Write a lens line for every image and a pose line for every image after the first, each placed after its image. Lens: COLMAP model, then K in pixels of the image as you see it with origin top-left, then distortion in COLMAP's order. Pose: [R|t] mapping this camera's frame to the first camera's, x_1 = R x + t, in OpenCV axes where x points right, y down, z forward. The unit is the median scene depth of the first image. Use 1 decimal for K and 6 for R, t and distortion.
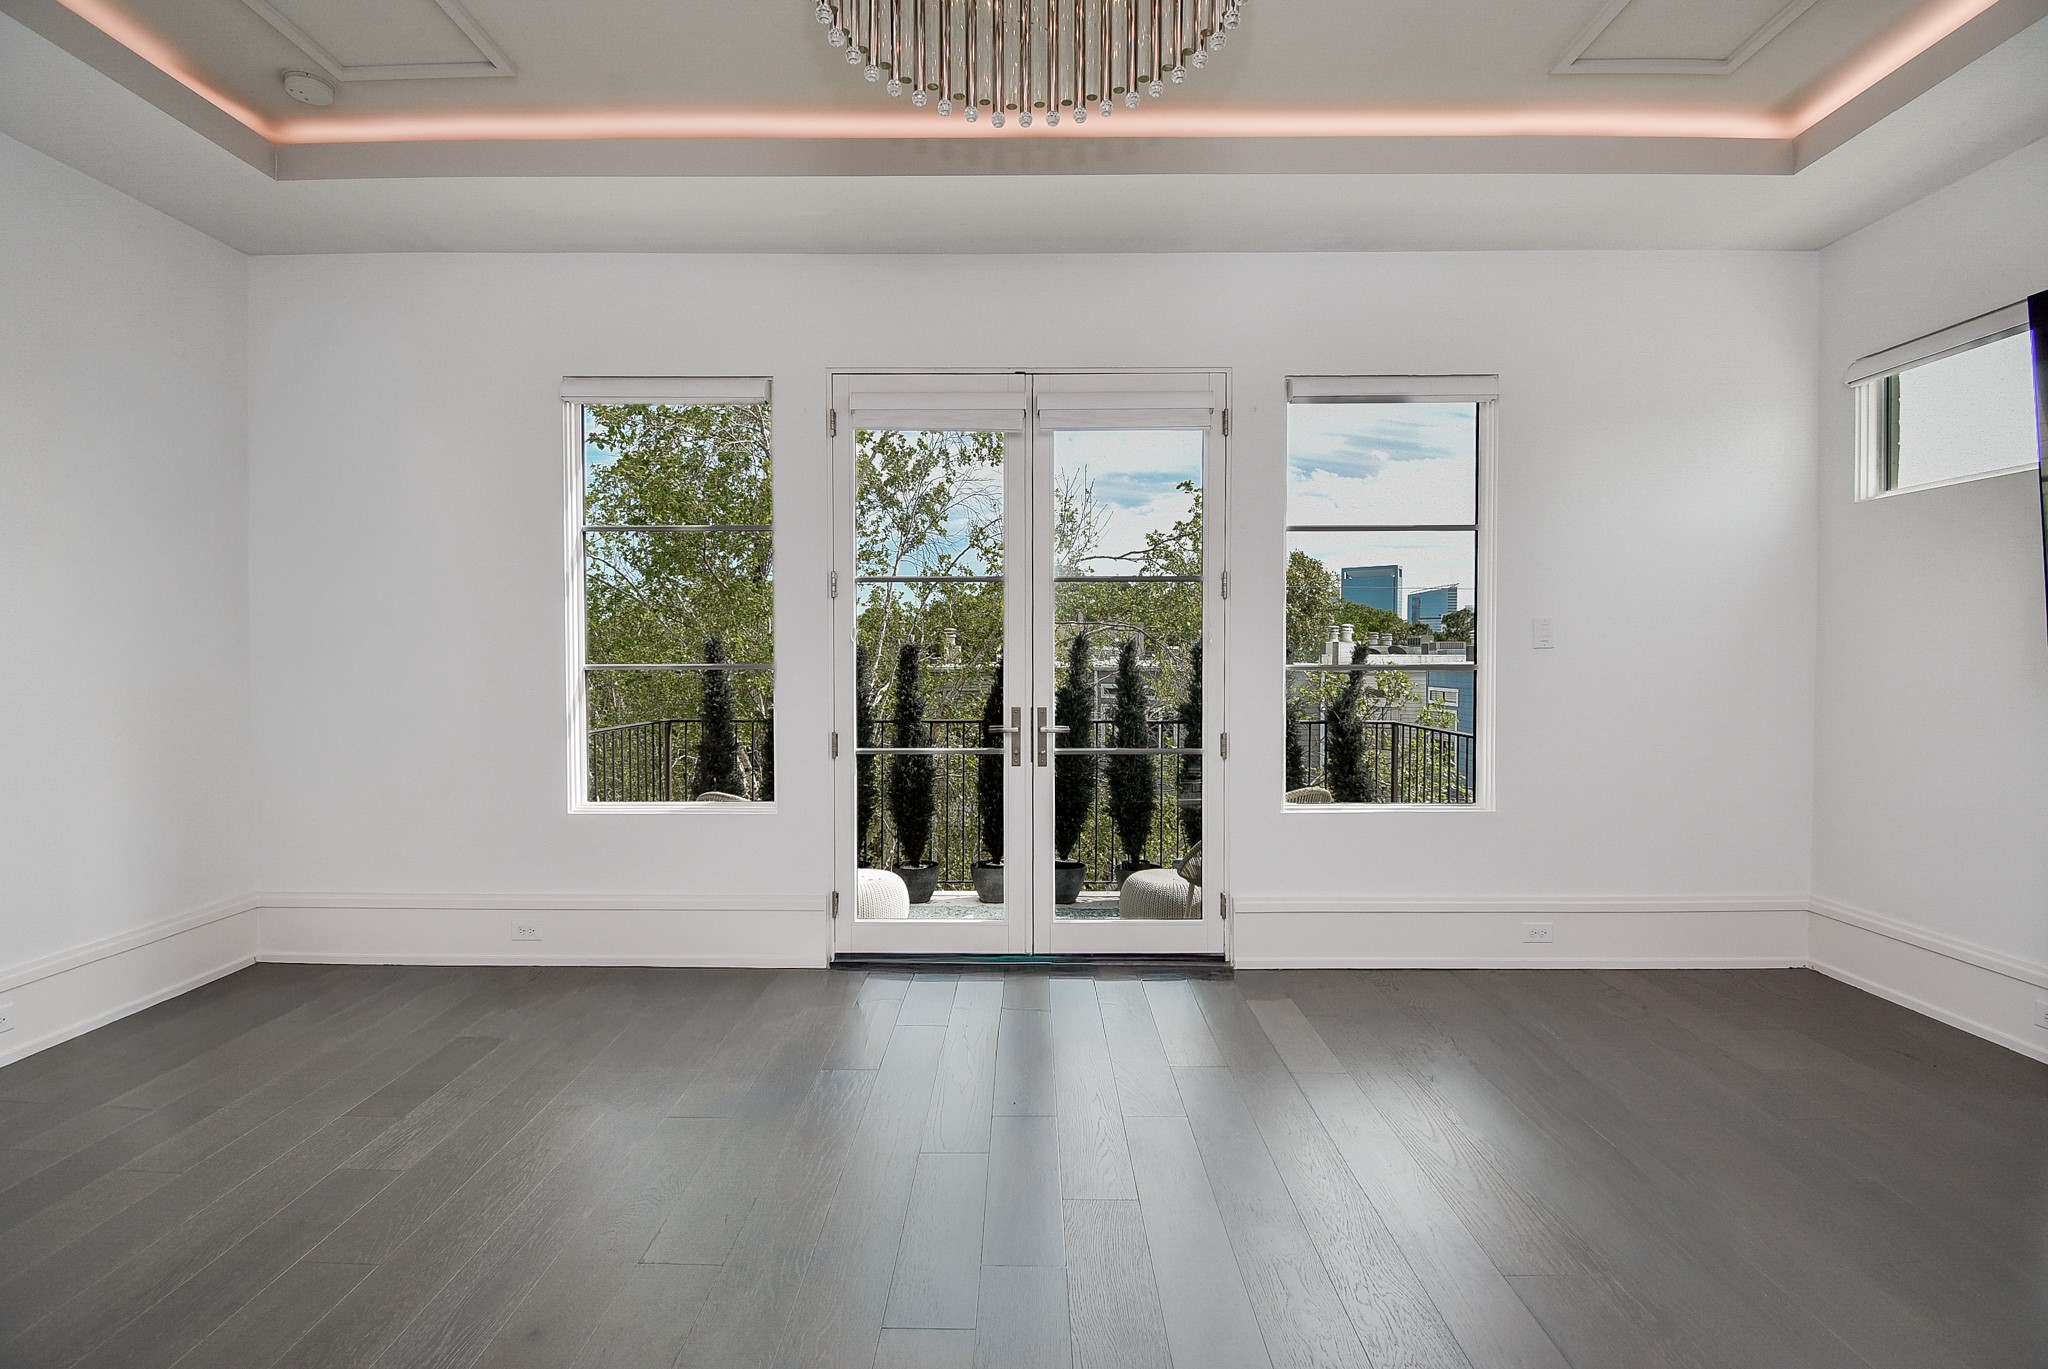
lens RADIAL K [[915.7, 0, 1027.8], [0, 915.7, 669.2], [0, 0, 1]] dist [0.001062, -0.009944]
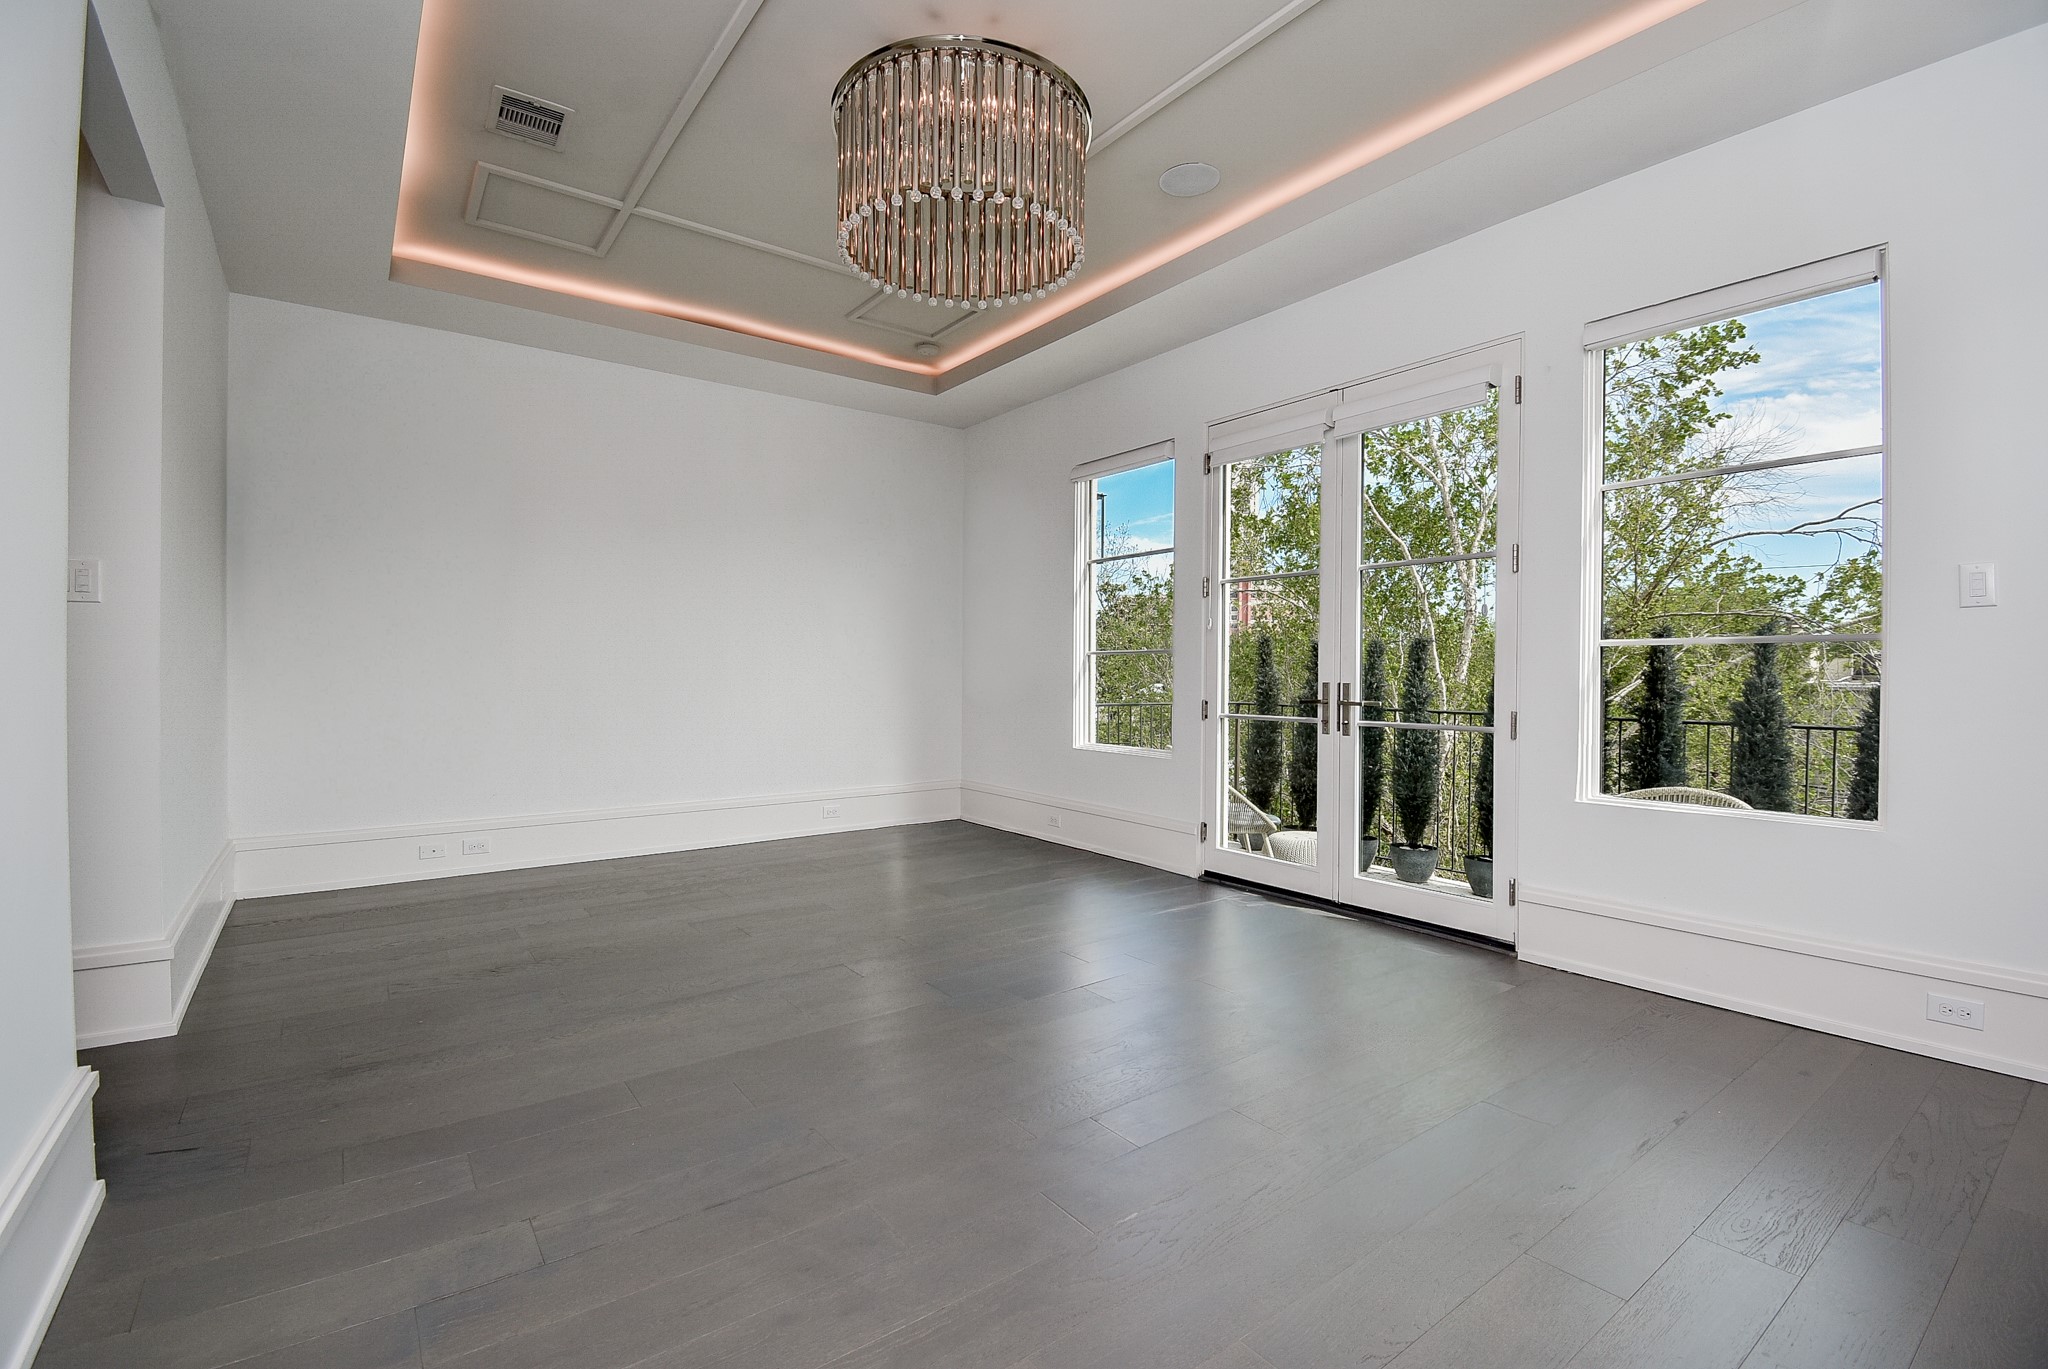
lens RADIAL K [[915.7, 0, 1031.5], [0, 915.7, 678.0], [0, 0, 1]] dist [0.001062, -0.009944]
pose [[0.606669, 0.010275, -0.794889, 0.670181], [-0.019420, 0.999810, -0.001898, 0.044895], [0.794718, 0.016589, 0.606753, 0.010533]]
